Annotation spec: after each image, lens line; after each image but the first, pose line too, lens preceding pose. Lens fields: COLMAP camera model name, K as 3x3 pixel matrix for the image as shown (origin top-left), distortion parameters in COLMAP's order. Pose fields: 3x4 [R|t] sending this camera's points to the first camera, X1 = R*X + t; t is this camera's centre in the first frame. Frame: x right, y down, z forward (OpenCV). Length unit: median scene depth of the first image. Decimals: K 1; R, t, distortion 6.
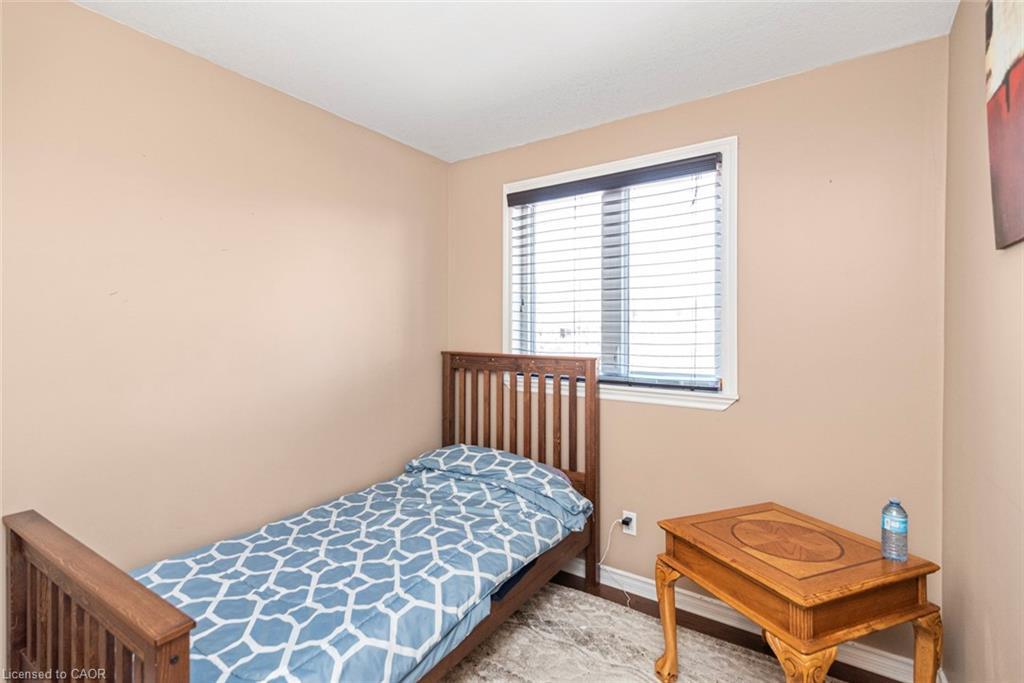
lens RADIAL K [[471.6, 0, 508.3], [0, 471.6, 327.3], [0, 0, 1]] dist [0.013698, -0.000628]
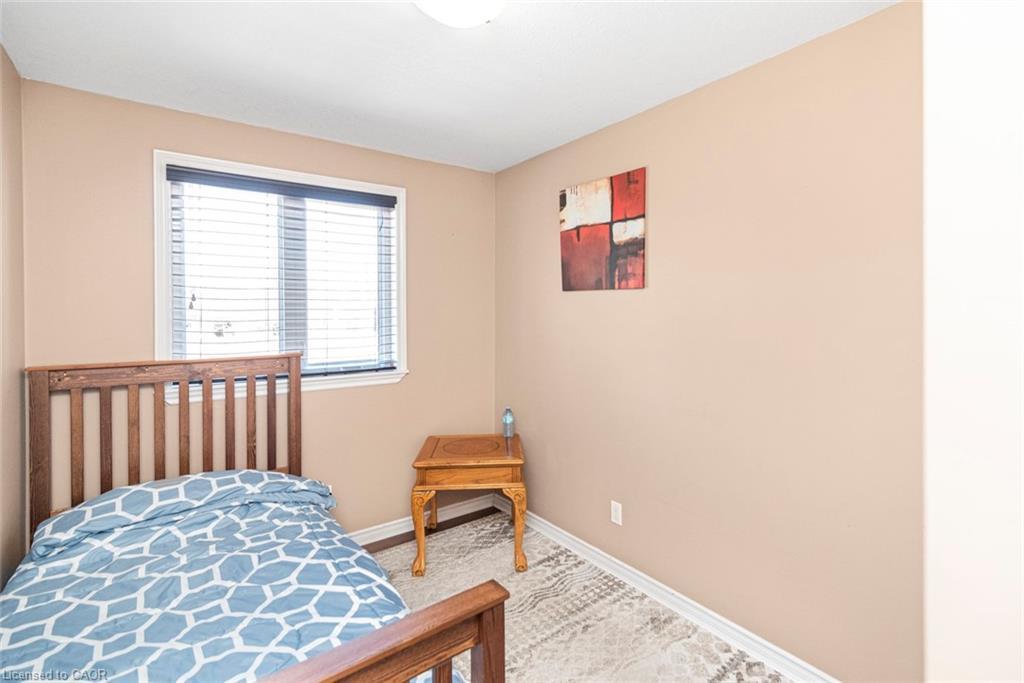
lens RADIAL K [[454.9, 0, 508.0], [0, 454.9, 313.6], [0, 0, 1]] dist [0.001868, 0.000337]
pose [[0.353807, -0.000555, 0.935318, -0.602834], [0.012457, 0.999914, -0.004119, -0.015730], [-0.935235, 0.013109, 0.353784, 0.195271]]
